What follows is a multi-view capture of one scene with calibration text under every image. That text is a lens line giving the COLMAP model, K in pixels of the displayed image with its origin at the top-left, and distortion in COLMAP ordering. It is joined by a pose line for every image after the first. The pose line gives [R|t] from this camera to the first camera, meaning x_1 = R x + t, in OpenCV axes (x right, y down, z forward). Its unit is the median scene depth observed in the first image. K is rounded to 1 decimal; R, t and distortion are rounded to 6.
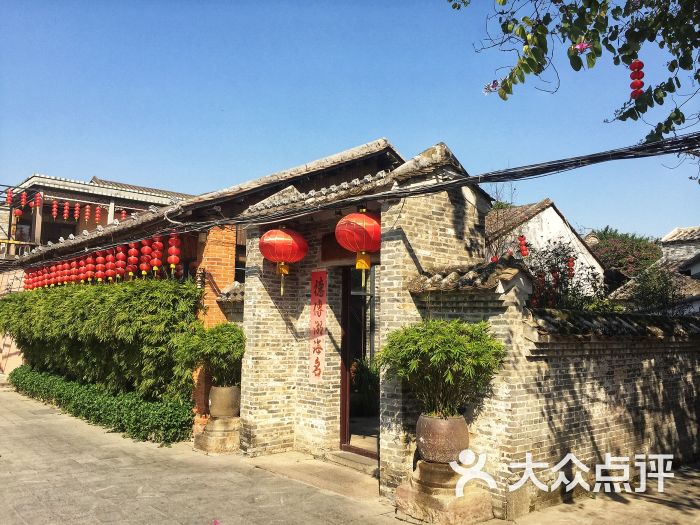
lens RADIAL K [[584.9, 0, 344.3], [0, 584.9, 245.7], [0, 0, 1]] dist [0.055926, -0.006500]
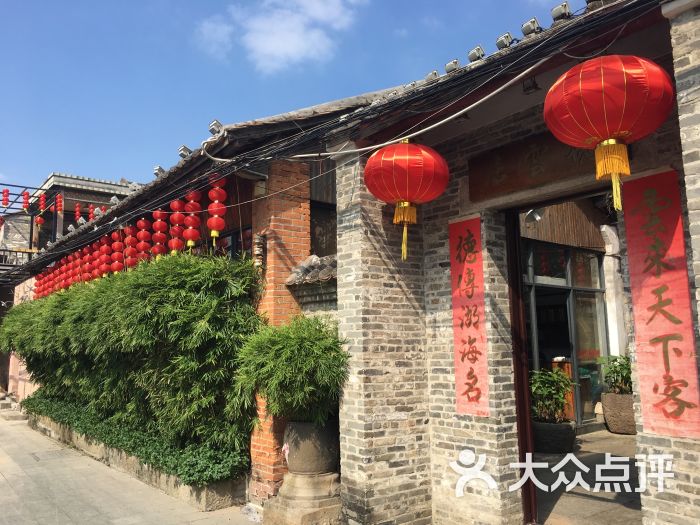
lens RADIAL K [[589.3, 0, 345.4], [0, 589.3, 255.3], [0, 0, 1]] dist [0.043923, -0.030043]
pose [[0.997797, -0.036078, -0.055675, -0.131694], [0.035159, 0.999230, -0.017406, 0.085157], [0.056260, 0.015410, 0.998297, 0.412129]]
